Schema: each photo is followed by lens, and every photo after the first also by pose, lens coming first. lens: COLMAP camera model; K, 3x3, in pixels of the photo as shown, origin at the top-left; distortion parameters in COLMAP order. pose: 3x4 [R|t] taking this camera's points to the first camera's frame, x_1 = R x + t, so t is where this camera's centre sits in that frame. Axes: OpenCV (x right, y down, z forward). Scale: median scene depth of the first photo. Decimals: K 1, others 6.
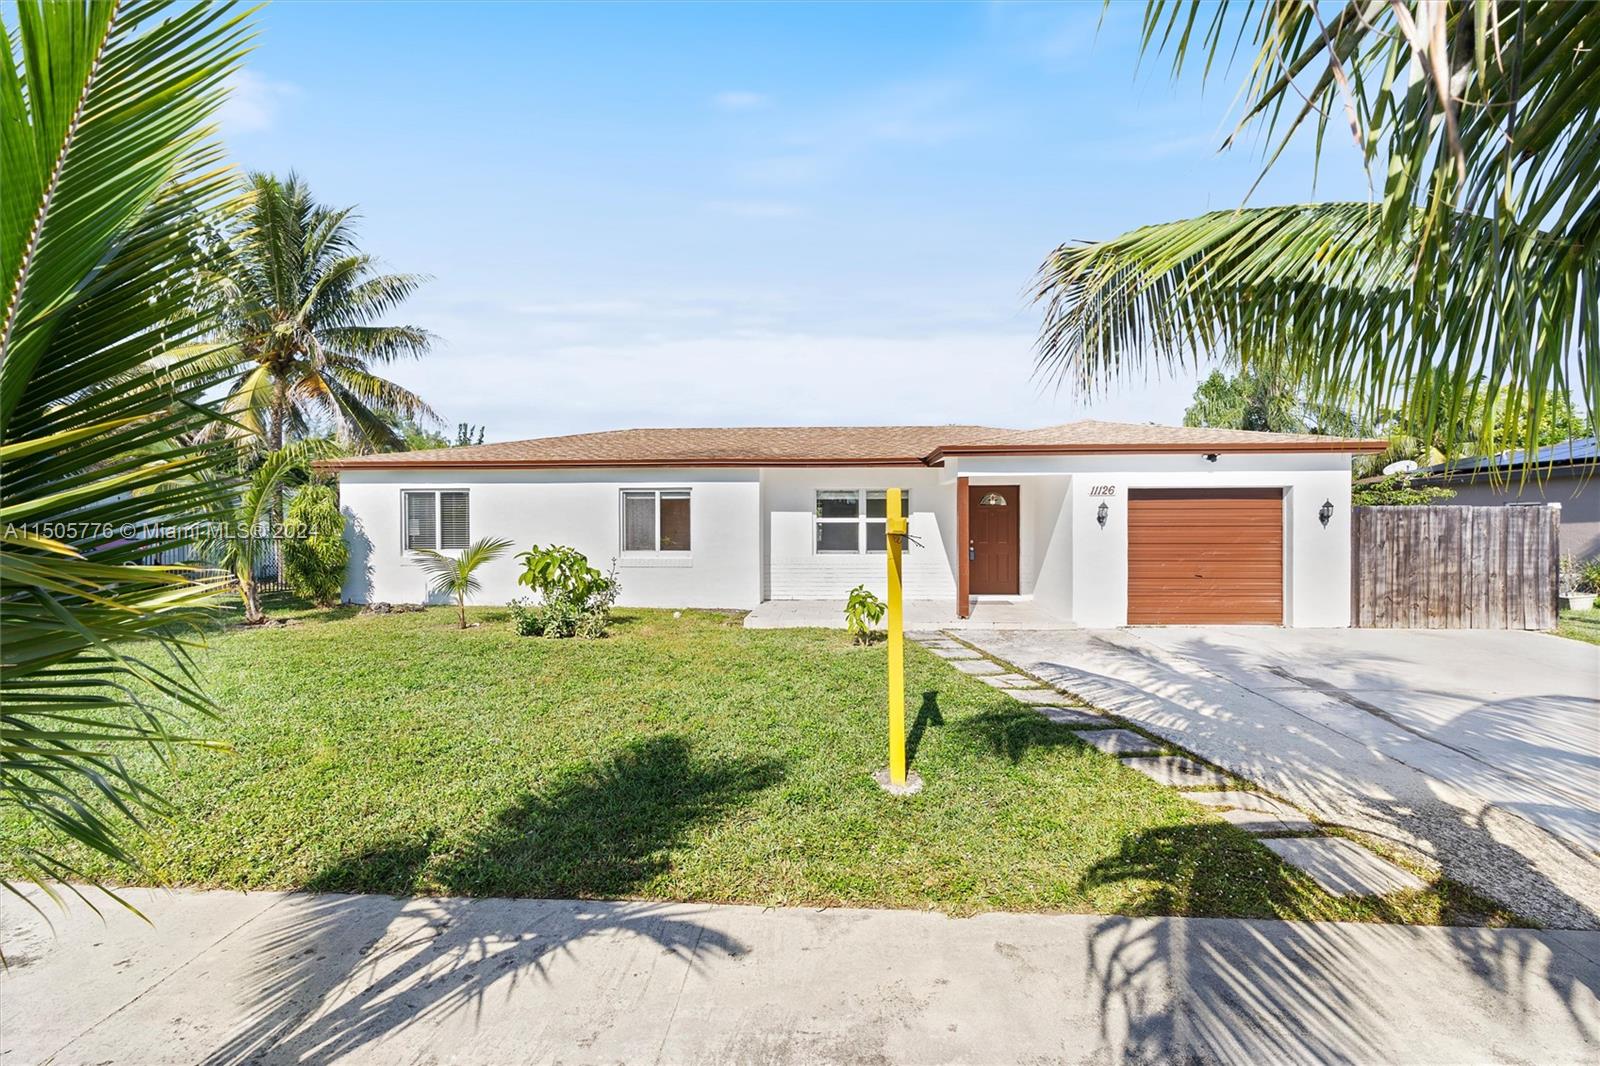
lens RADIAL K [[730.0, 0, 800.0], [0, 730.0, 533.0], [0, 0, 1]] dist [-0.003562, -0.000636]
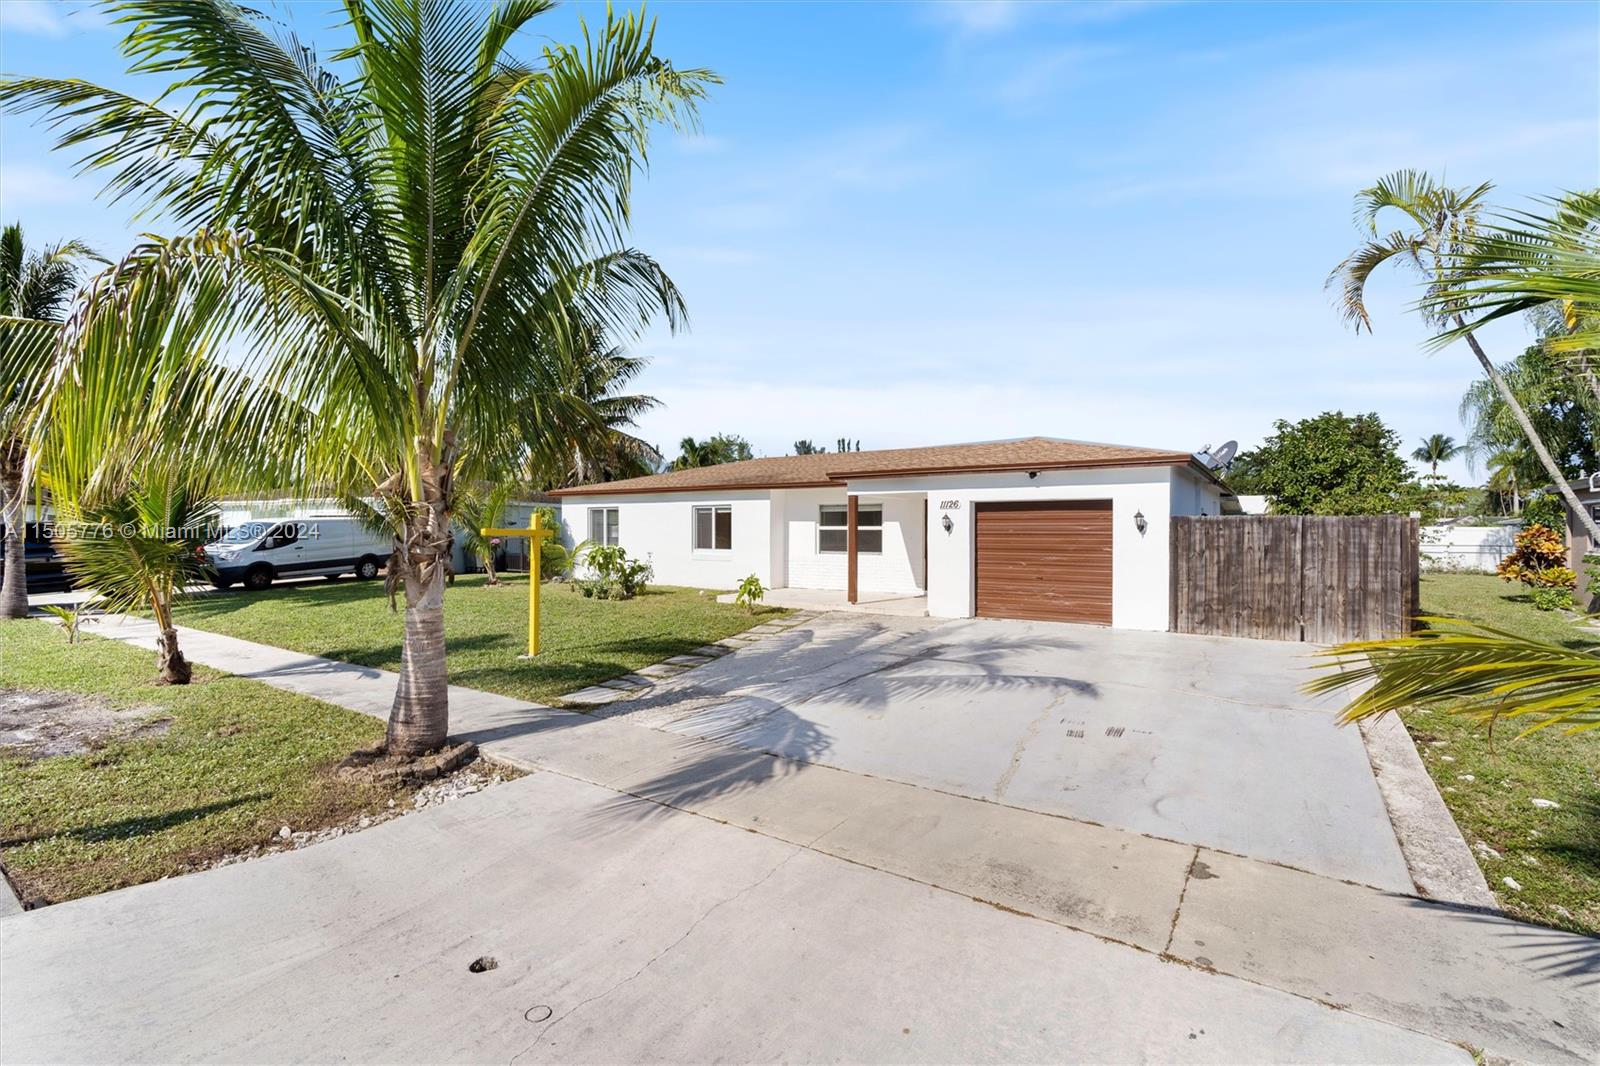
lens RADIAL K [[730.0, 0, 800.0], [0, 730.0, 533.0], [0, 0, 1]] dist [-0.003562, -0.000636]
pose [[0.863193, 0.005933, -0.504839, 0.829632], [-0.007976, 0.999966, -0.001885, -0.006622], [0.504811, 0.005654, 0.863212, -0.179462]]
